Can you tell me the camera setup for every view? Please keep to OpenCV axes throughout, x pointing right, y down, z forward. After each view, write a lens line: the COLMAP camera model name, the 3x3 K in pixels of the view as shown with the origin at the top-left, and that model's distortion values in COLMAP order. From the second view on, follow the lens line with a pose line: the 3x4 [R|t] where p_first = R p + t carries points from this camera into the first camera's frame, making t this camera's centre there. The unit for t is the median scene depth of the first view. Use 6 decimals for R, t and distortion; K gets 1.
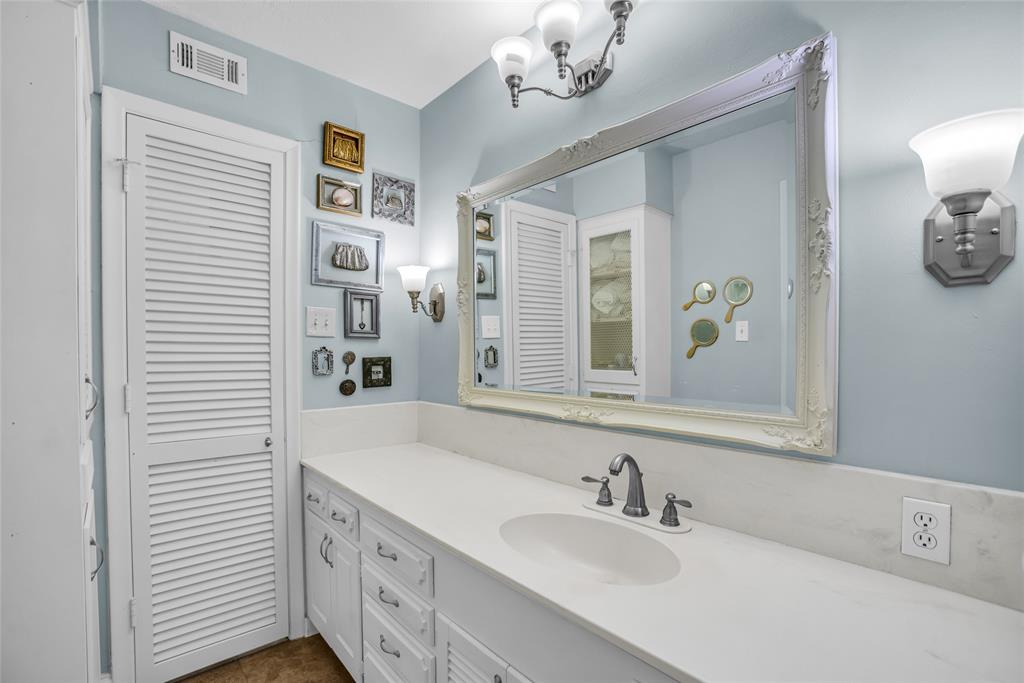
lens RADIAL K [[473.3, 0, 511.3], [0, 473.3, 356.3], [0, 0, 1]] dist [-0.000823, -0.000024]
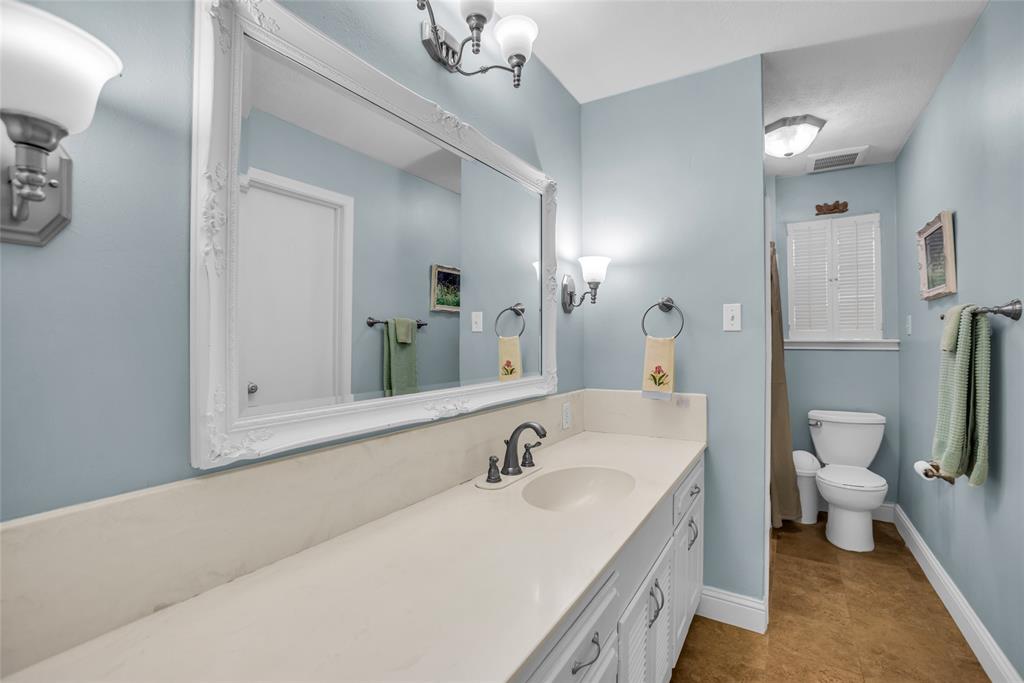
lens RADIAL K [[461.2, 0, 512.0], [0, 461.2, 341.5], [0, 0, 1]] dist [-0.000302, 0.000059]
pose [[-0.283256, -0.000080, 0.959044, -0.784330], [0.012295, 0.999918, 0.003715, -0.011464], [-0.958966, 0.012844, -0.283232, 1.181631]]
